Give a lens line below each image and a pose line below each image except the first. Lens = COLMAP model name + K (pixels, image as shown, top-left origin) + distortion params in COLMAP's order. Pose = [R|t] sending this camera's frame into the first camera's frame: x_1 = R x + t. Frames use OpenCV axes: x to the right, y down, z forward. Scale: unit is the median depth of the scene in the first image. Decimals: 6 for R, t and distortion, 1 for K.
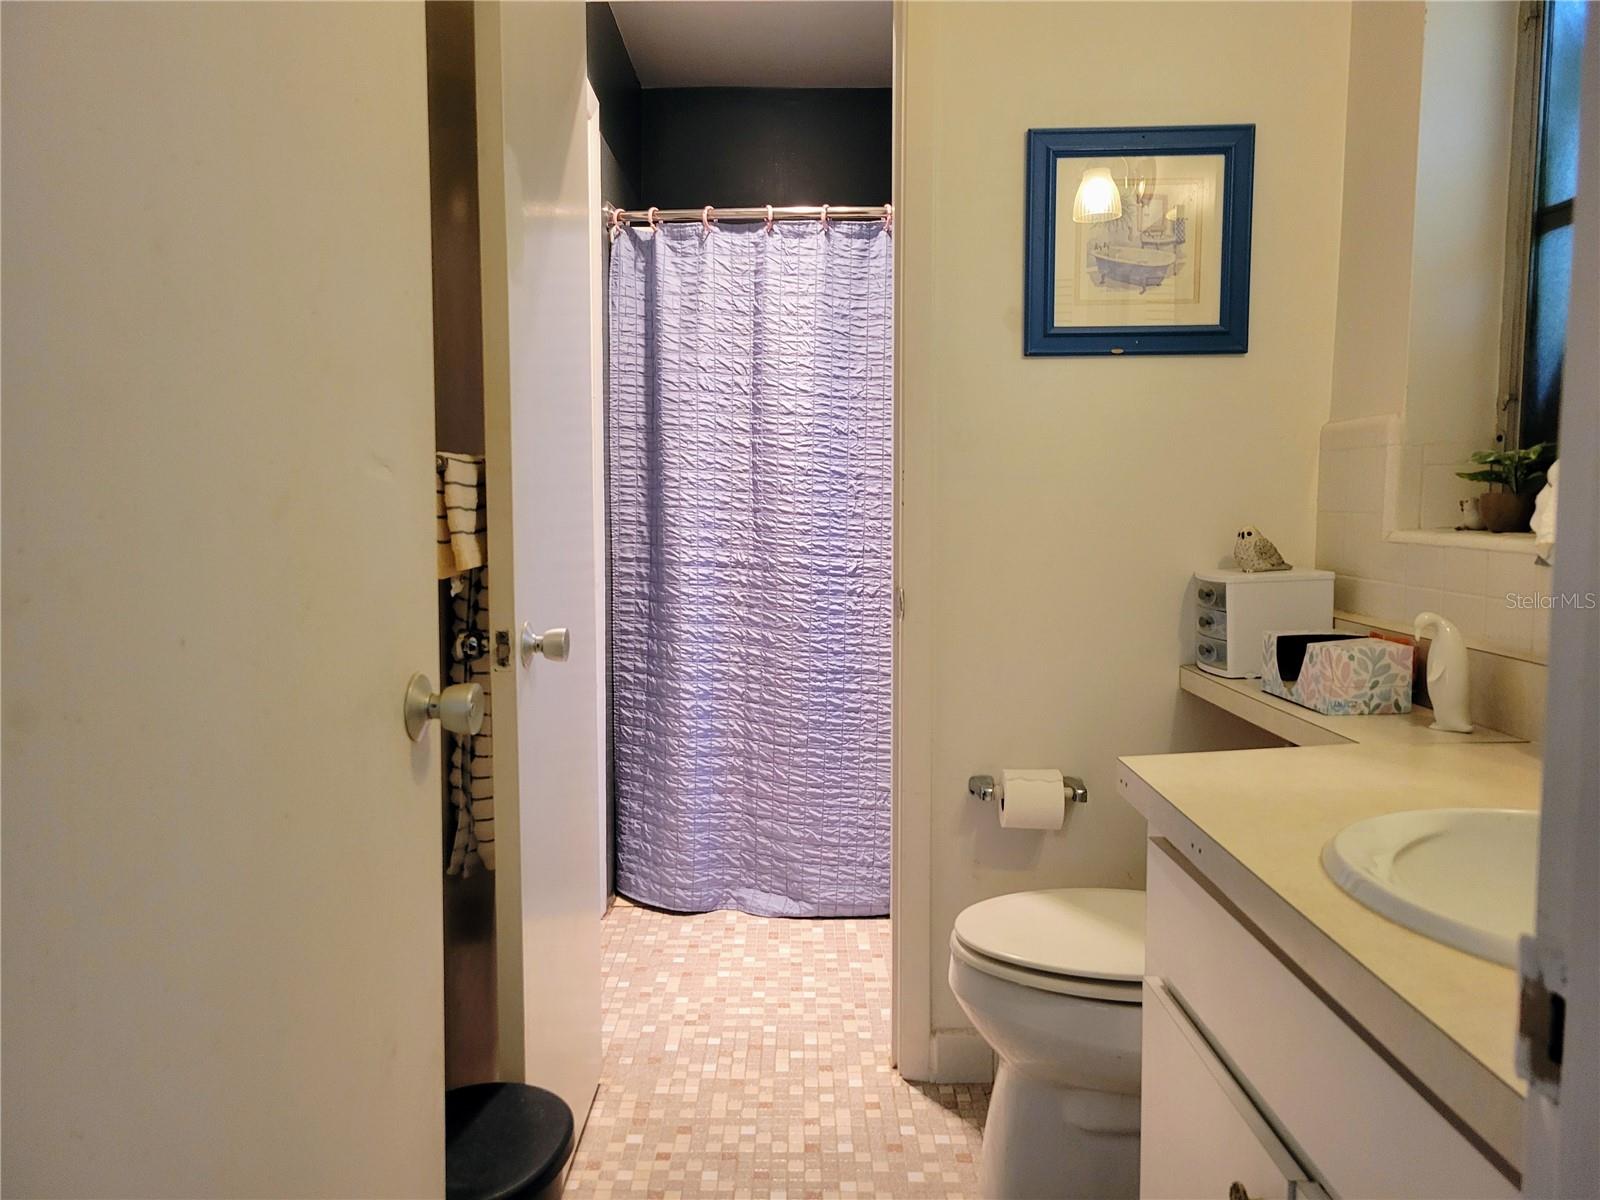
lens RADIAL K [[1226.9, 0, 799.5], [0, 1226.9, 595.0], [0, 0, 1]] dist [0.058118, -0.027861]
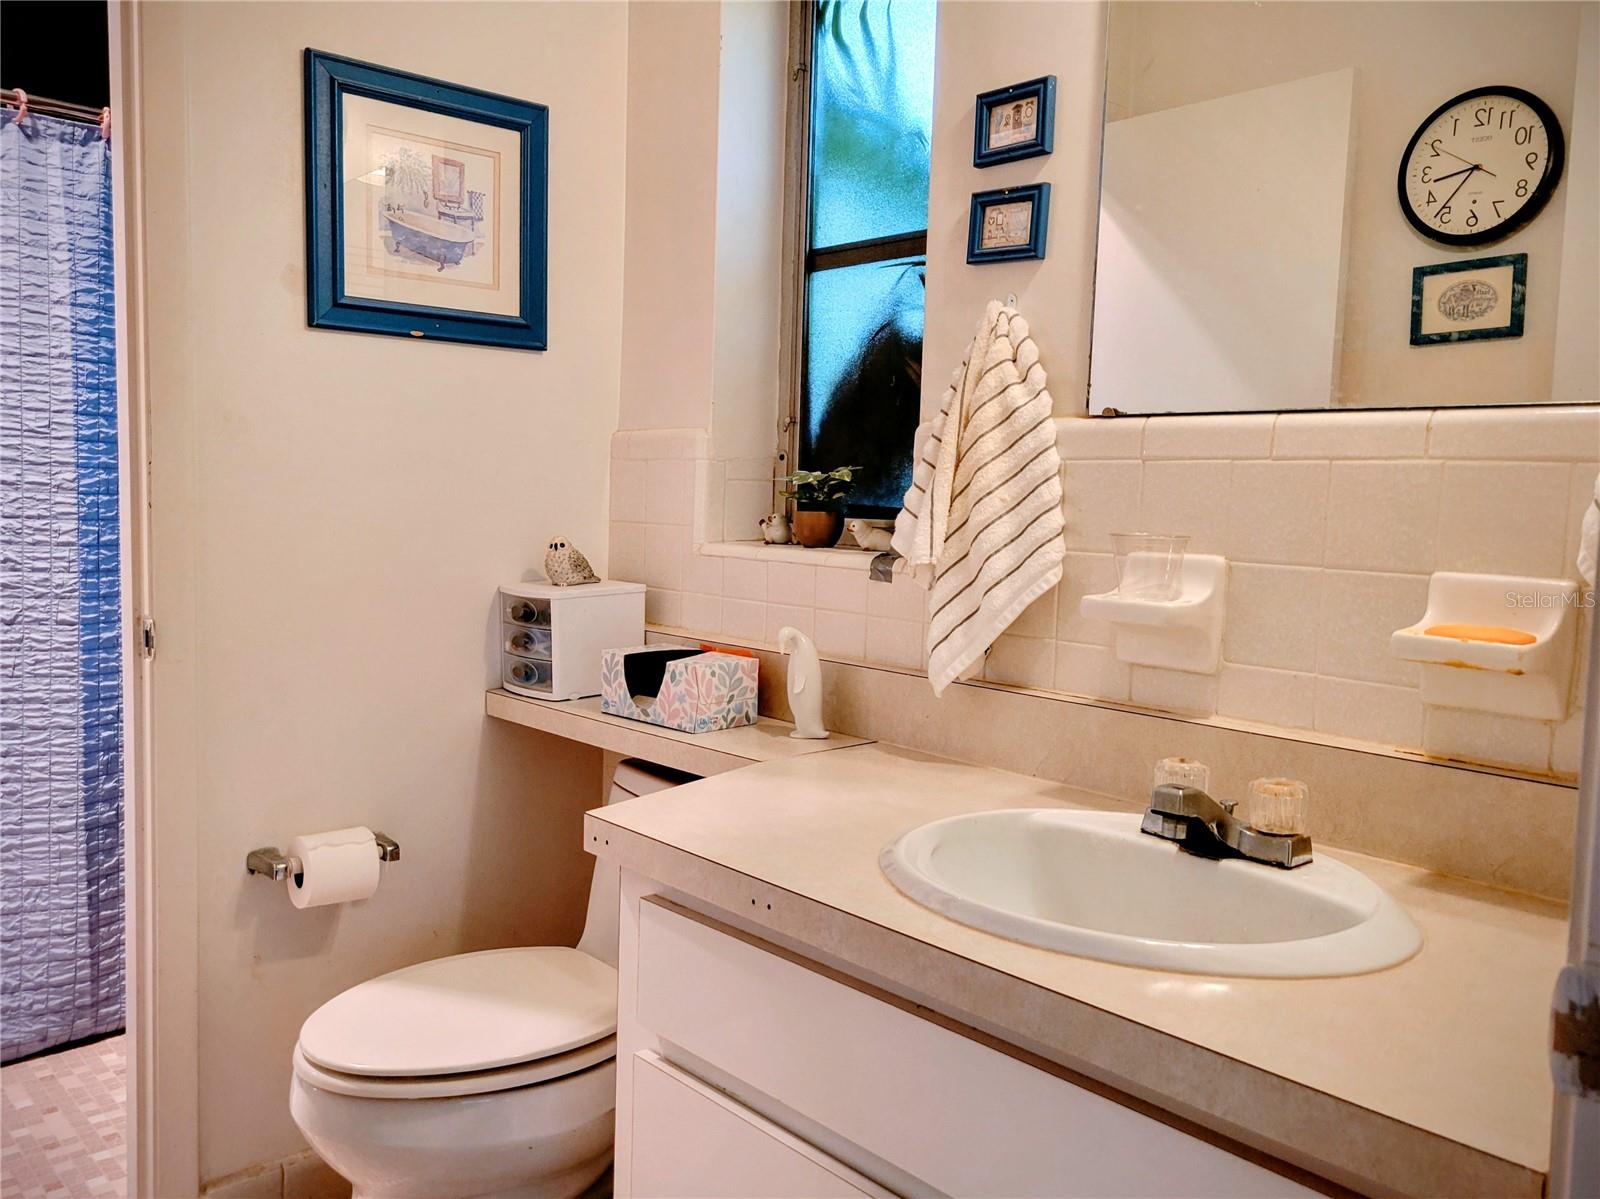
lens RADIAL K [[1316.8, 0, 799.6], [0, 1316.8, 598.8], [0, 0, 1]] dist [0.044124, -0.017019]
pose [[0.740992, -0.032831, 0.670711, -0.171684], [0.026004, 0.999458, 0.020195, -0.023834], [-0.671010, 0.002477, 0.741444, 0.133913]]
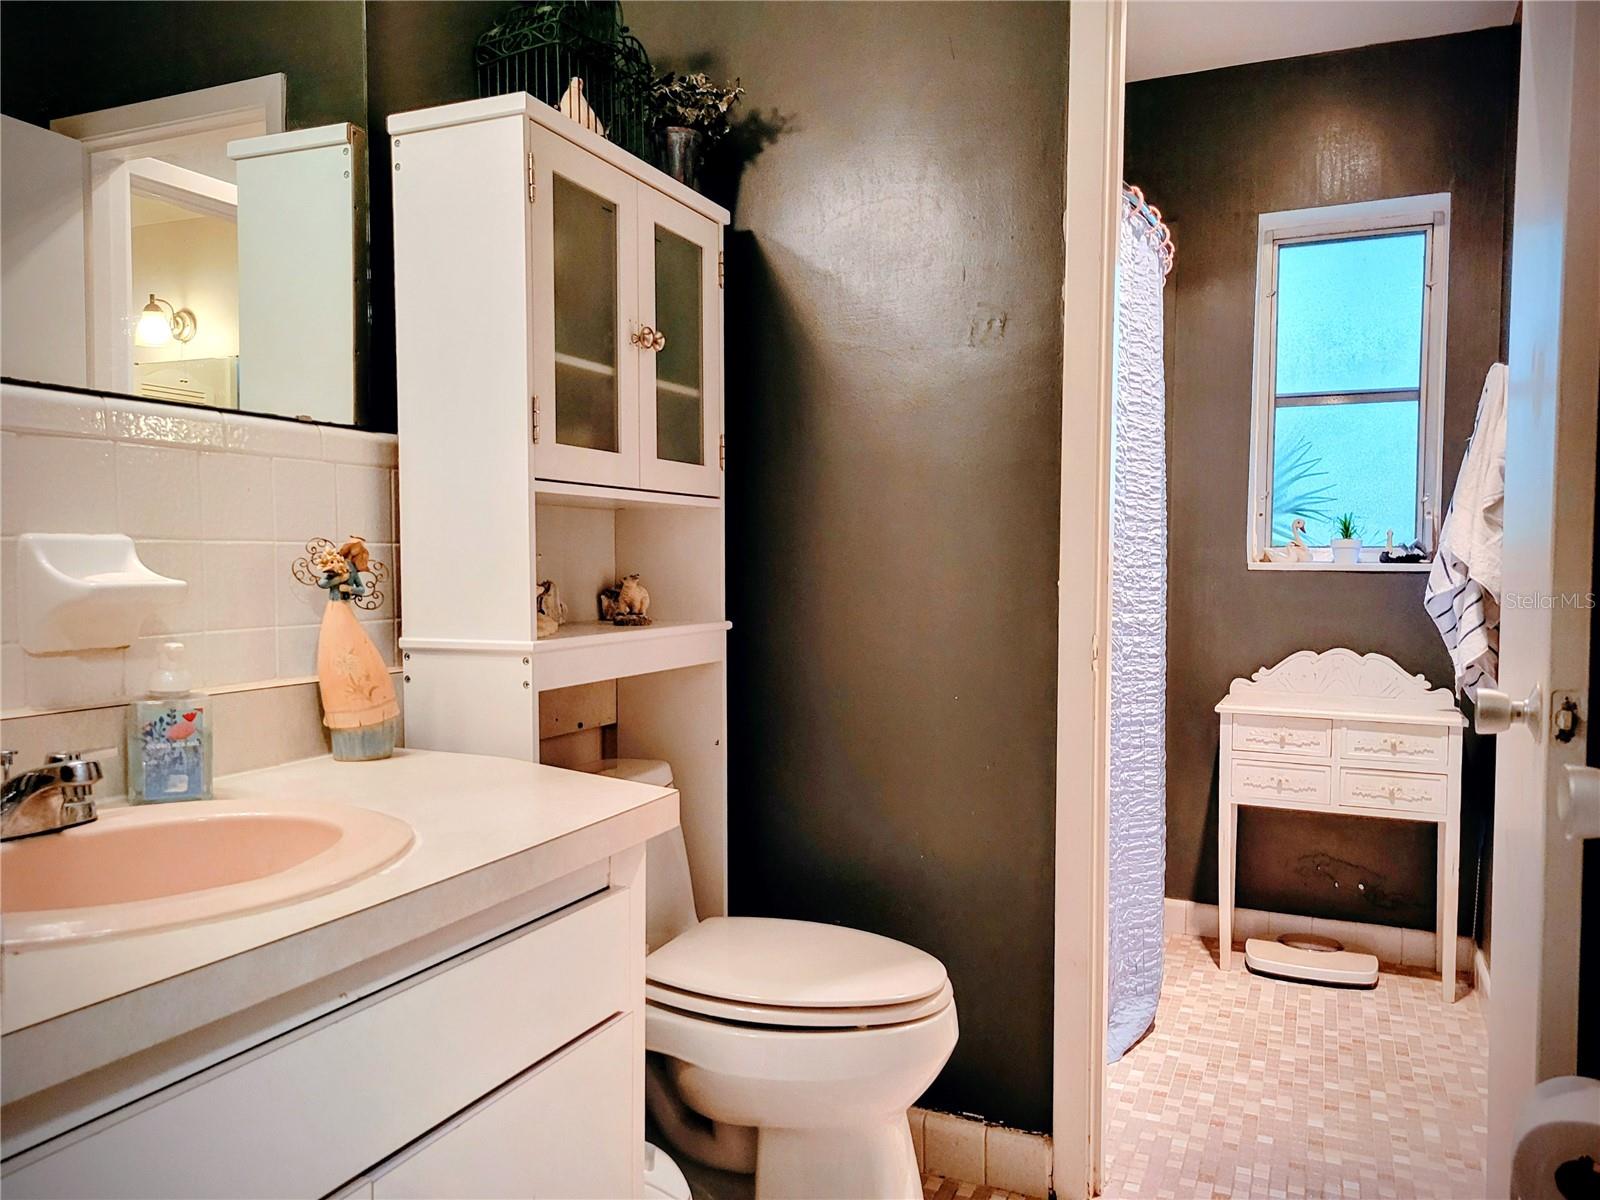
lens RADIAL K [[1226.9, 0, 795.5], [0, 1226.9, 610.3], [0, 0, 1]] dist [0.058118, -0.027861]
pose [[0.391829, -0.038182, 0.919245, -1.056422], [0.072516, 0.997312, 0.010514, -0.073565], [-0.917176, 0.062540, 0.393544, 1.084878]]
